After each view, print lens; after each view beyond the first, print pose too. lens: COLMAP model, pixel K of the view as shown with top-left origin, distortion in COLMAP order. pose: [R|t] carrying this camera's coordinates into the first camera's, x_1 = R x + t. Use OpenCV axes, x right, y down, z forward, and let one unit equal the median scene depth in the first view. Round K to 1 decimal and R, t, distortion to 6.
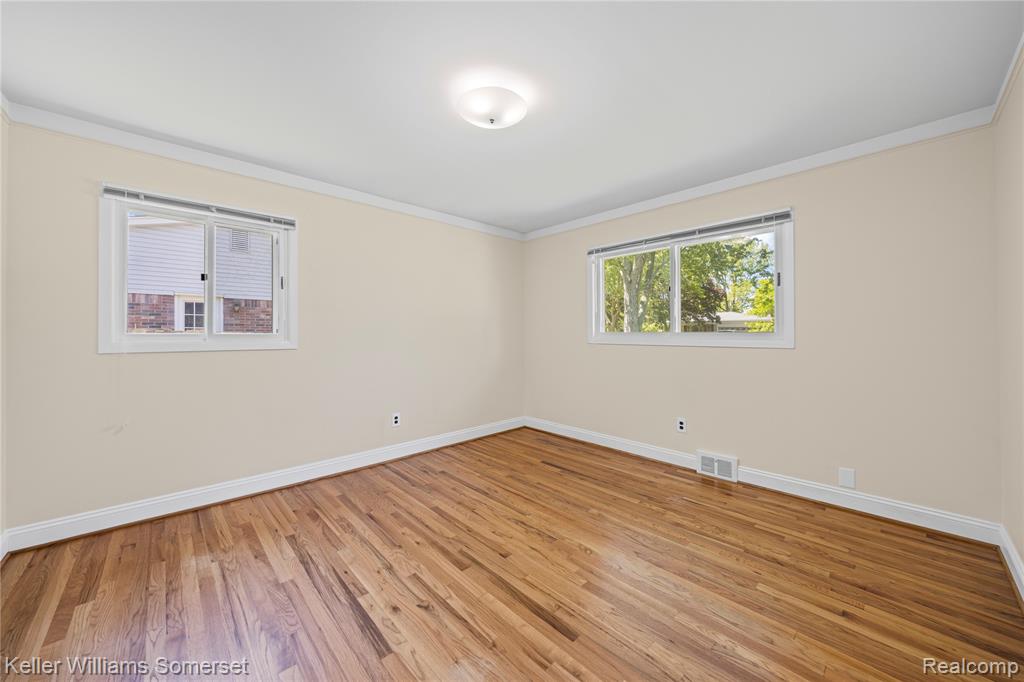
lens RADIAL K [[372.0, 0, 513.9], [0, 372.0, 336.2], [0, 0, 1]] dist [-0.000435, -0.000417]
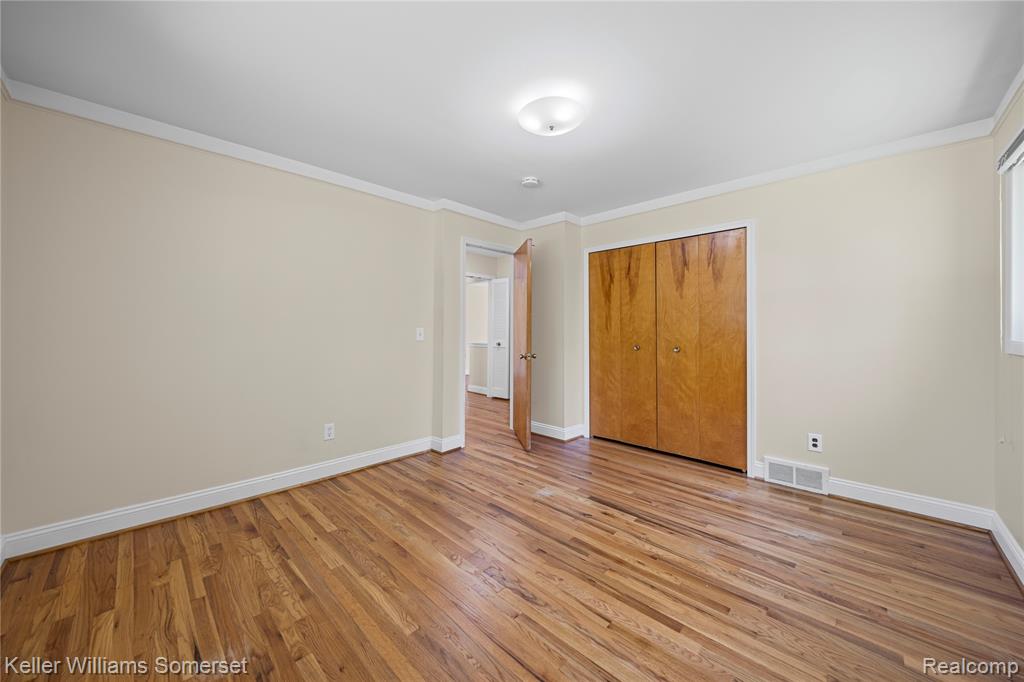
lens RADIAL K [[372.0, 0, 513.9], [0, 372.0, 336.2], [0, 0, 1]] dist [-0.000435, -0.000417]
pose [[-0.999092, -0.001351, -0.042591, 0.089204], [-0.002503, 0.999632, 0.026996, -0.016332], [0.042539, 0.027078, -0.998728, 1.975904]]
